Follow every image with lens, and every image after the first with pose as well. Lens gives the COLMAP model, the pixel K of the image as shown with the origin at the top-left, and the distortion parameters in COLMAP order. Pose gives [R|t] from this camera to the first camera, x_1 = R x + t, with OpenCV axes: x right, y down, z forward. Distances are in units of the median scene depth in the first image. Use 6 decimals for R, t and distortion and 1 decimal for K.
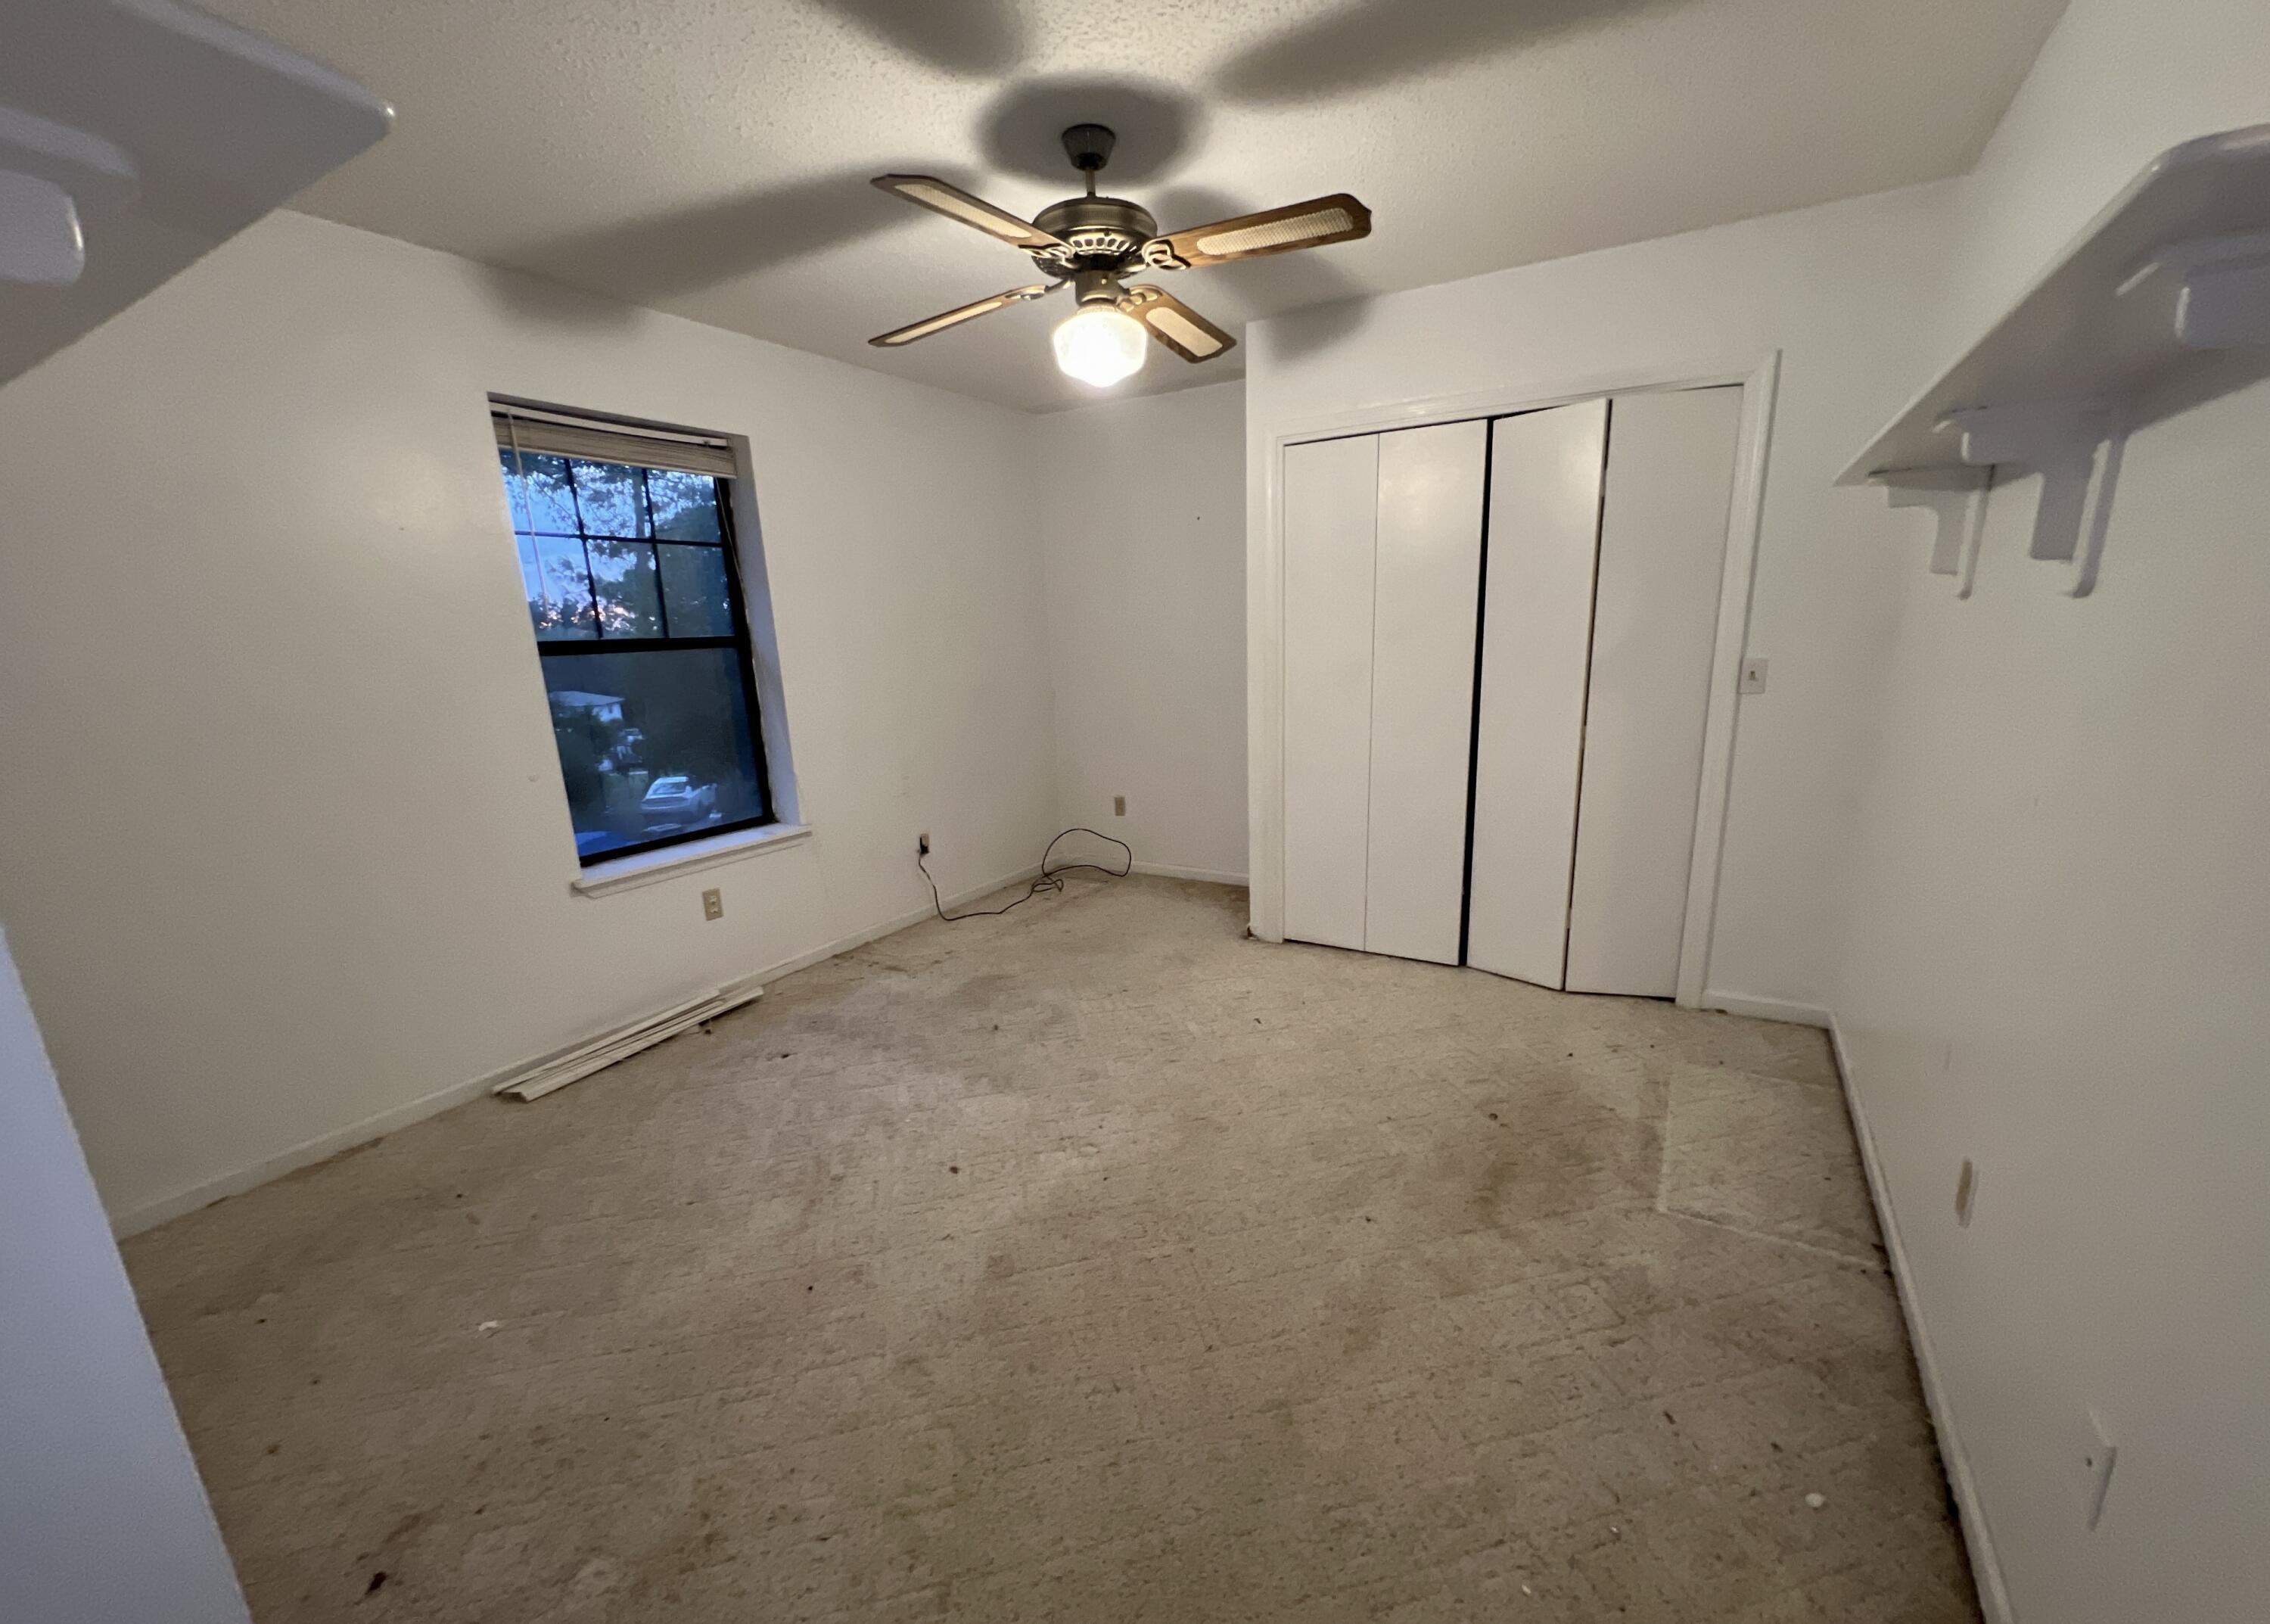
lens RADIAL K [[929.0, 0, 1135.0], [0, 929.0, 812.0], [0, 0, 1]] dist [0.013924, 0.000070]
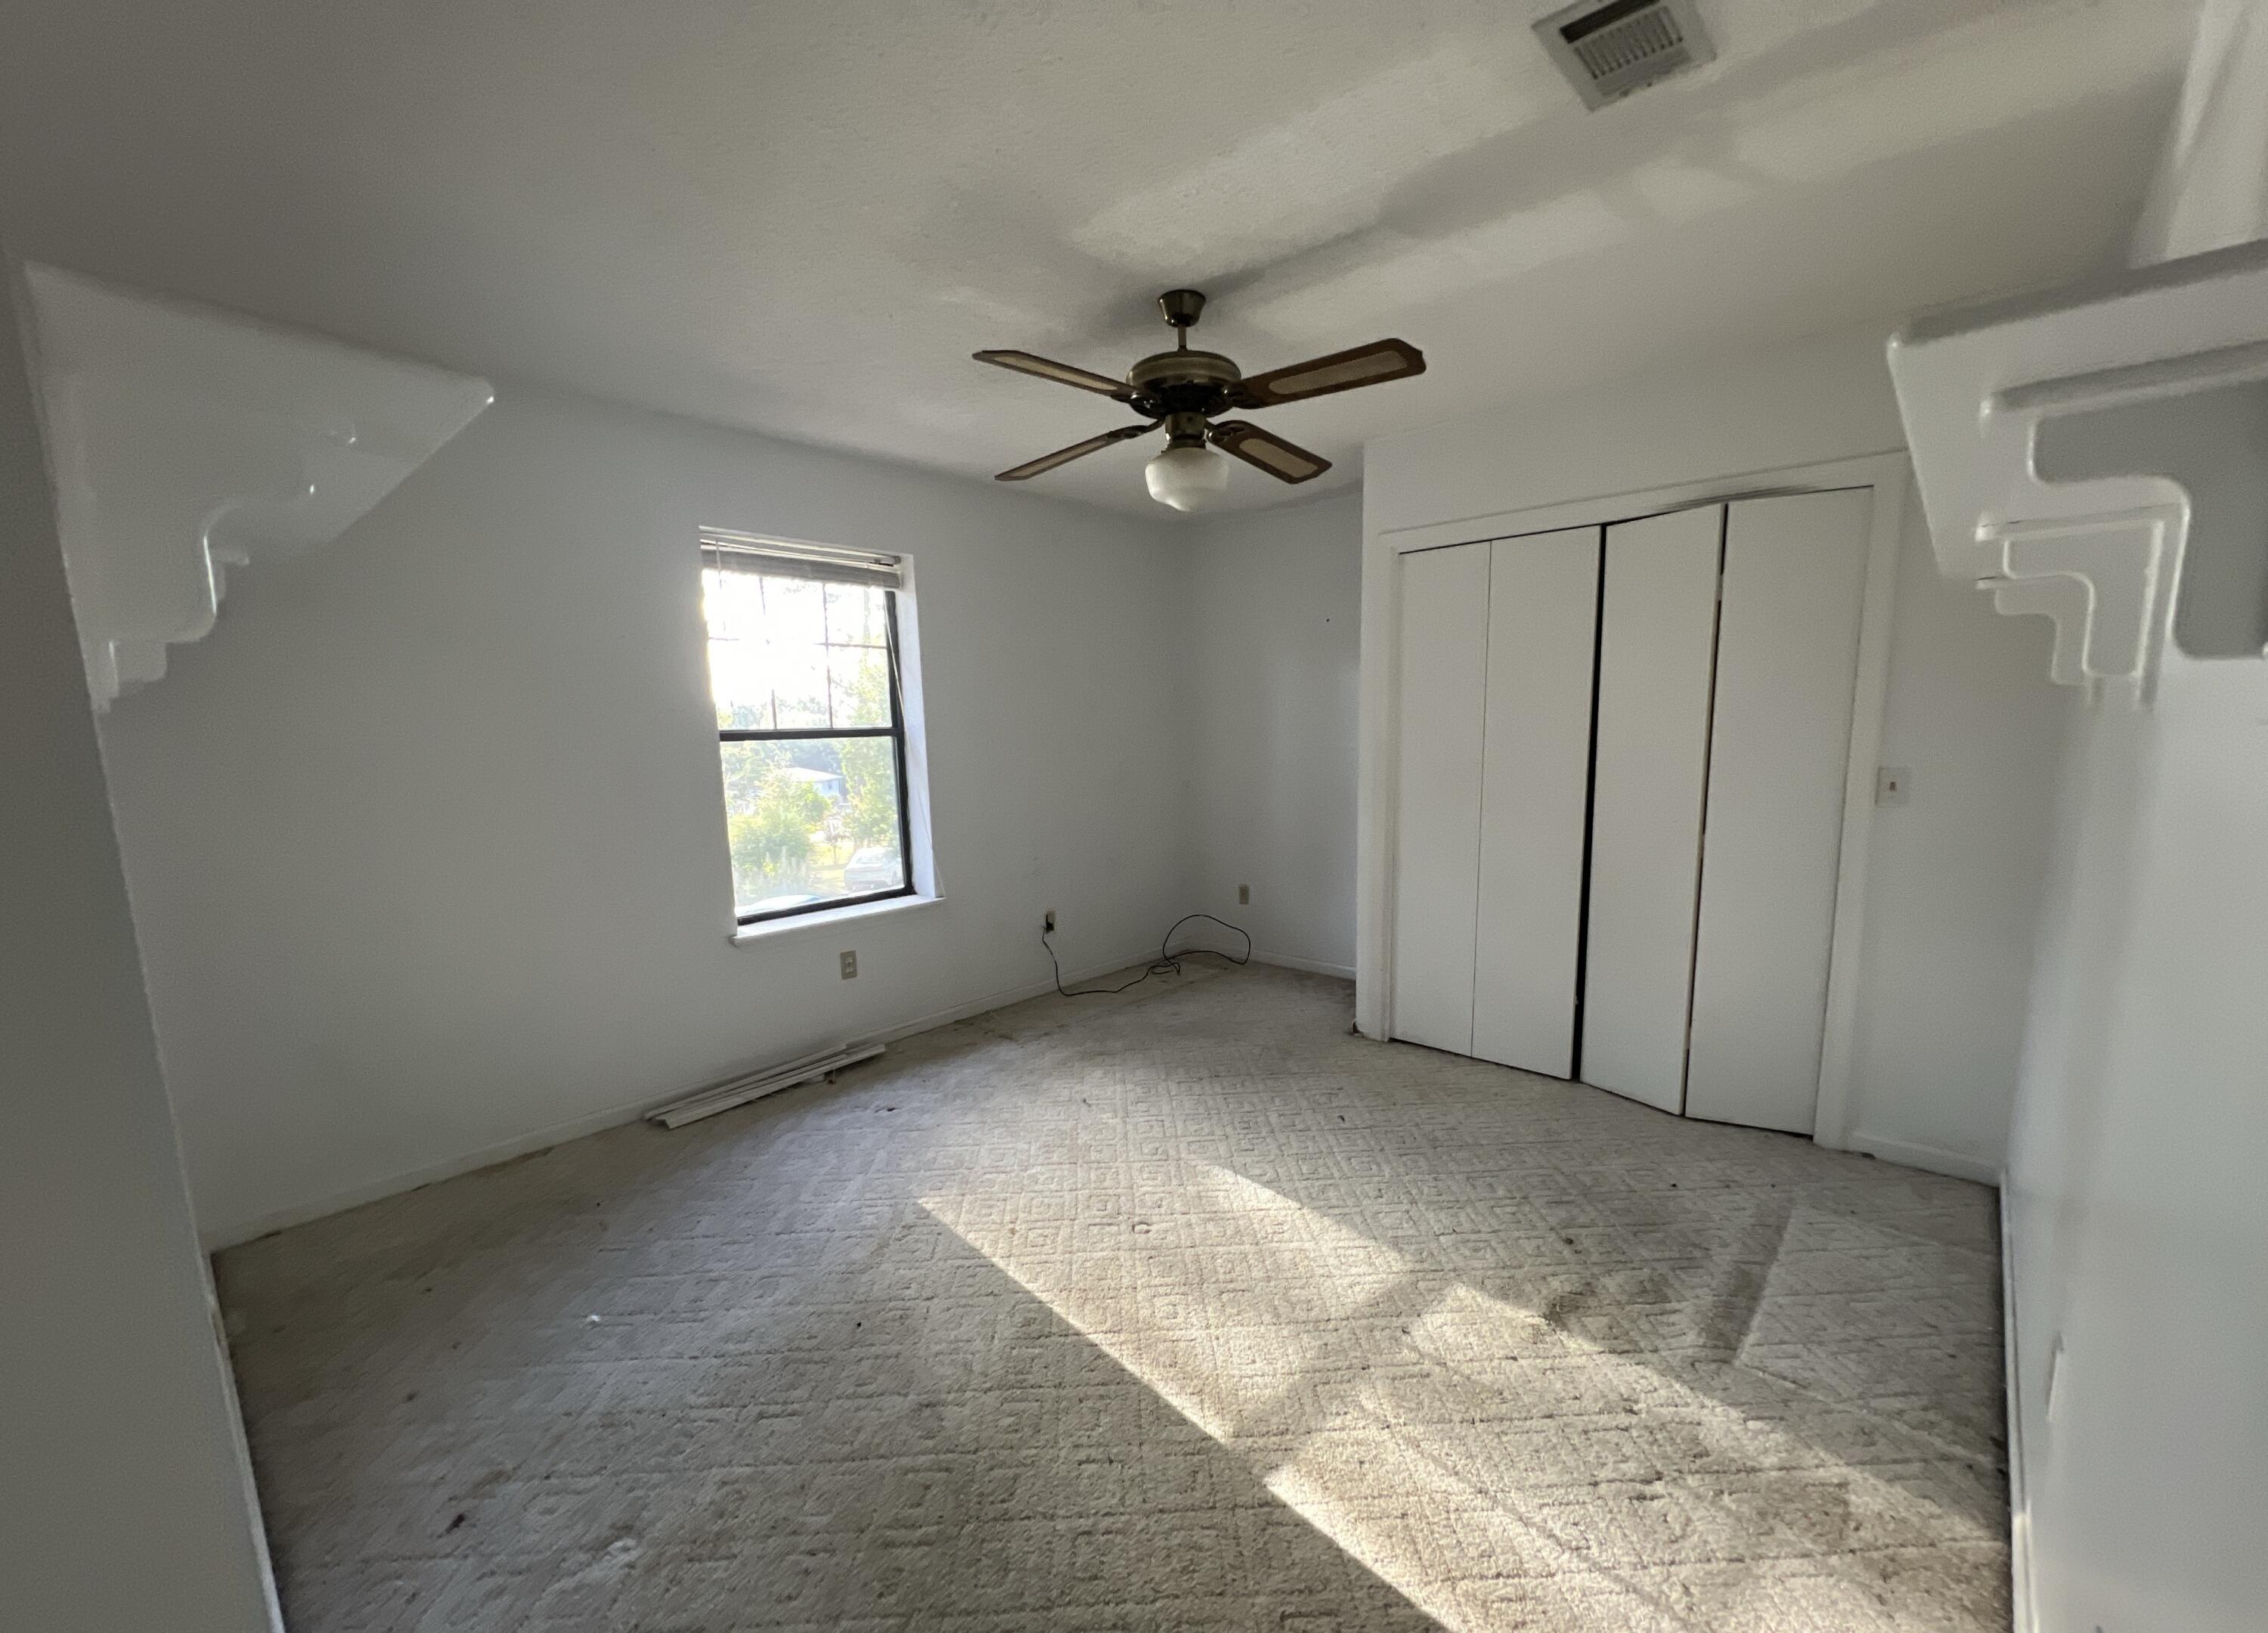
lens RADIAL K [[909.4, 0, 1134.0], [0, 909.4, 816.5], [0, 0, 1]] dist [0.014427, -0.000071]
pose [[0.982977, 0.032619, -0.180810, 0.097943], [-0.048594, 0.995226, -0.084640, -0.003397], [0.177186, 0.091986, 0.979869, -0.029760]]
